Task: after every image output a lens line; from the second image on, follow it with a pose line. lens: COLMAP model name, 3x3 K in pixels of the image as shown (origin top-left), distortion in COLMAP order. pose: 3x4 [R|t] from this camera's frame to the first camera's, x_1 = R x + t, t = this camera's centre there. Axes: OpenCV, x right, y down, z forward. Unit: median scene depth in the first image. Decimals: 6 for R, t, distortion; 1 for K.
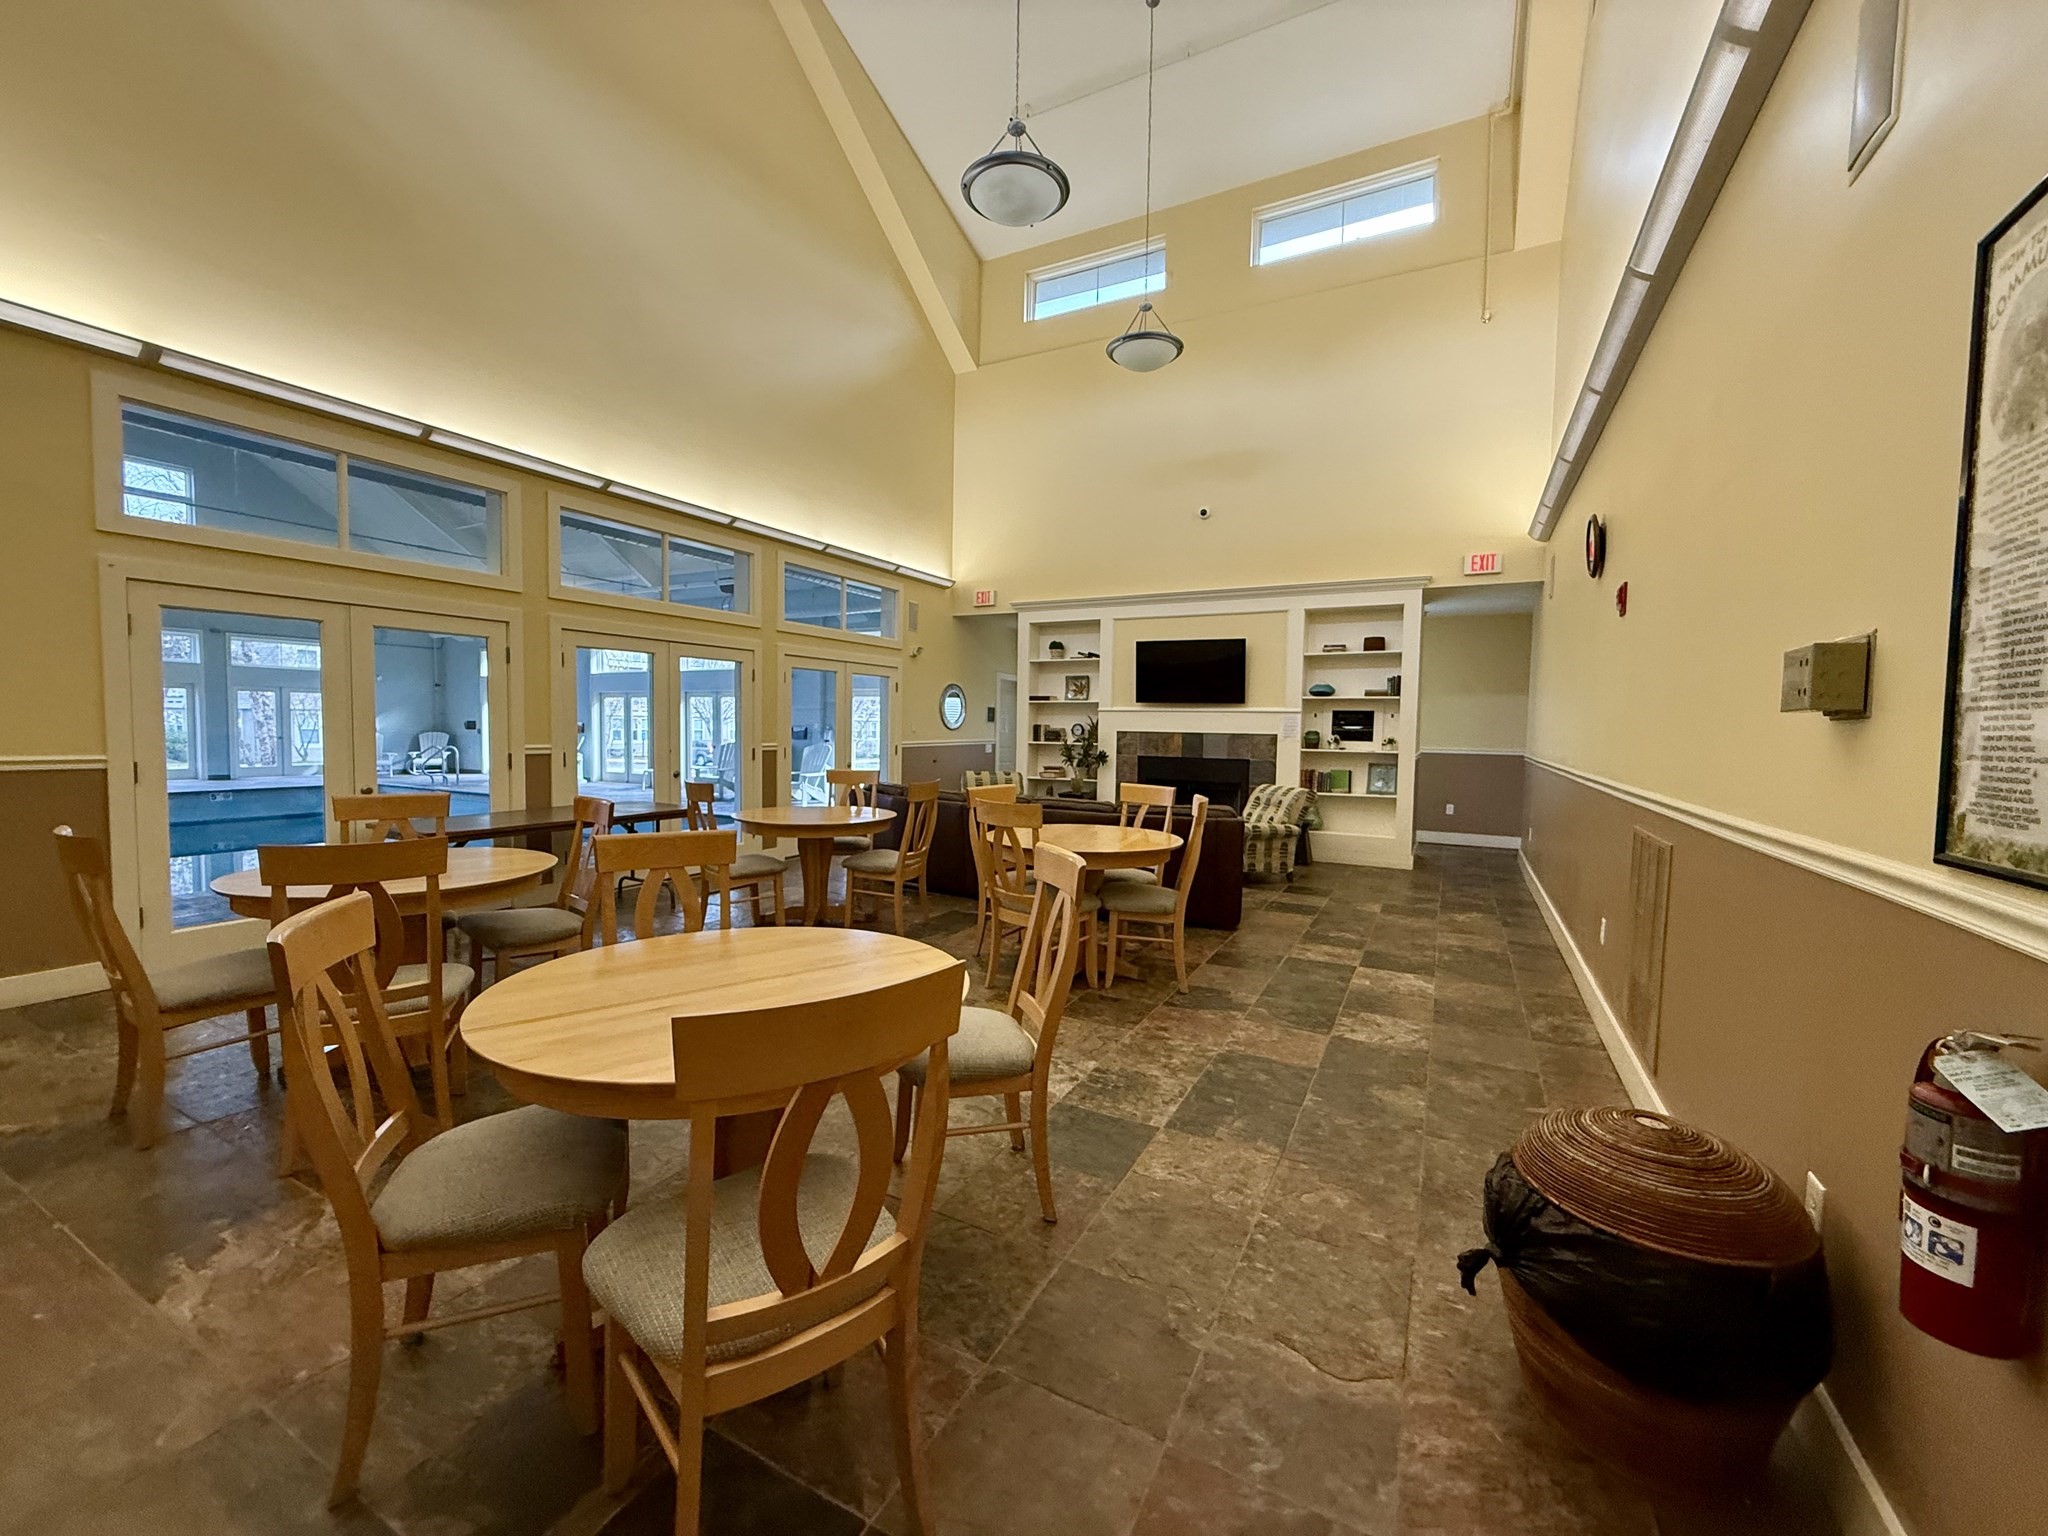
lens RADIAL K [[817.6, 0, 1024.0], [0, 817.6, 768.0], [0, 0, 1]] dist [-0.001159, 0.000268]
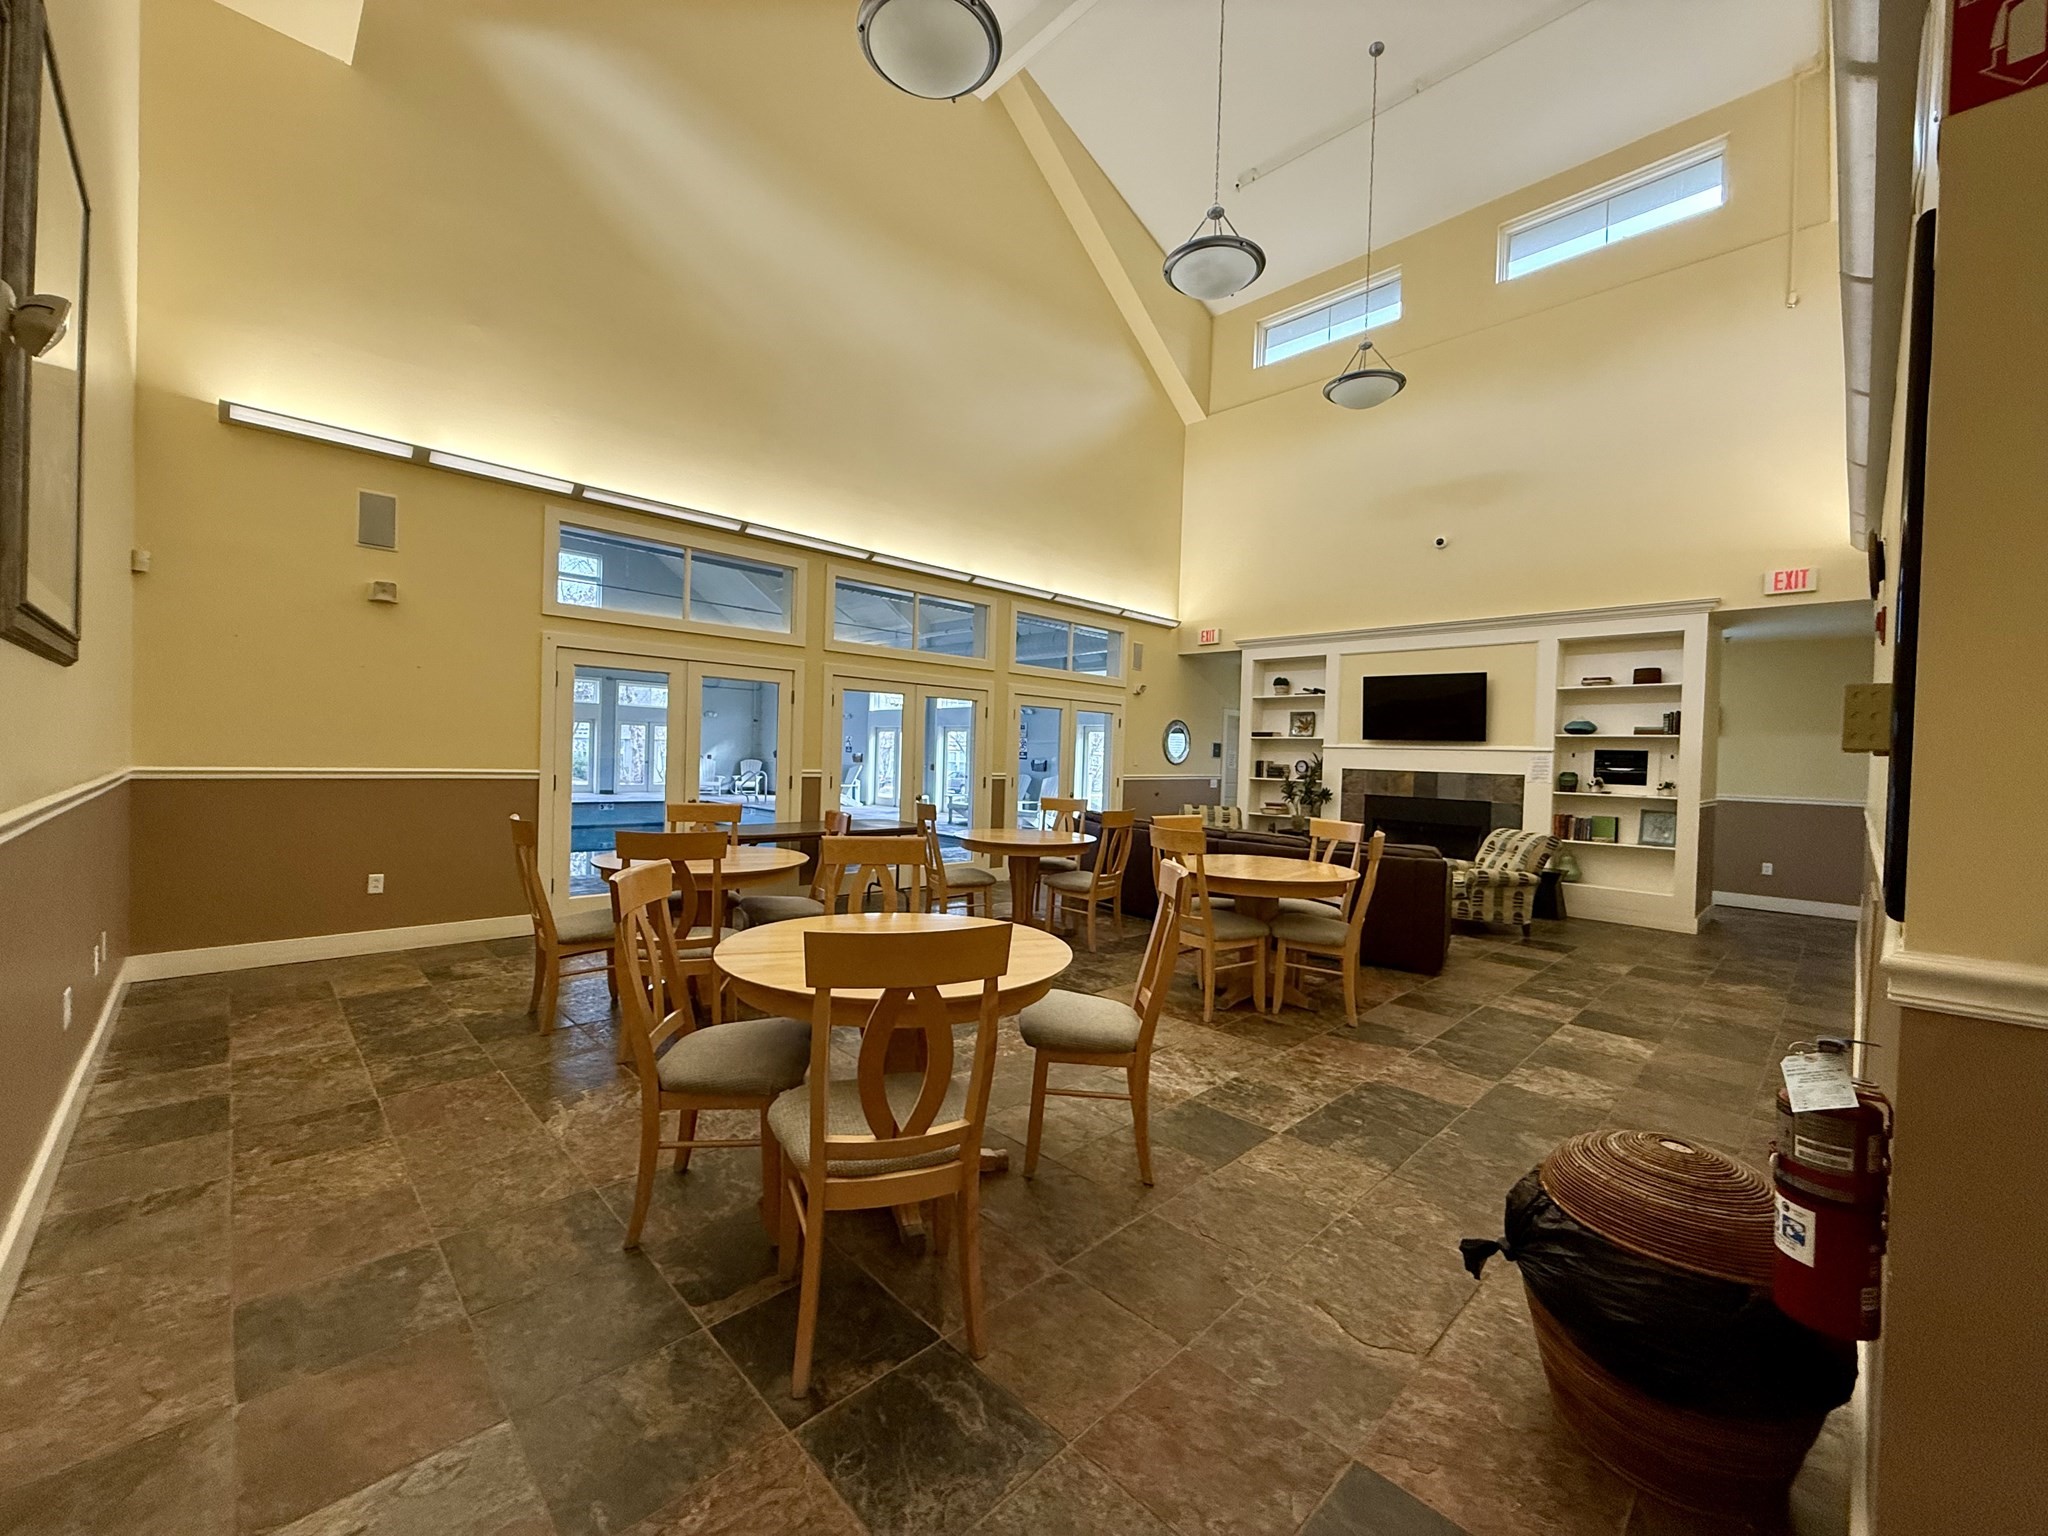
lens RADIAL K [[817.6, 0, 1024.0], [0, 817.6, 768.0], [0, 0, 1]] dist [-0.001159, 0.000268]
pose [[0.952761, 0.018434, -0.303162, 0.088394], [-0.031524, 0.998767, -0.038340, 0.006545], [0.302082, 0.046086, 0.952167, -0.079055]]
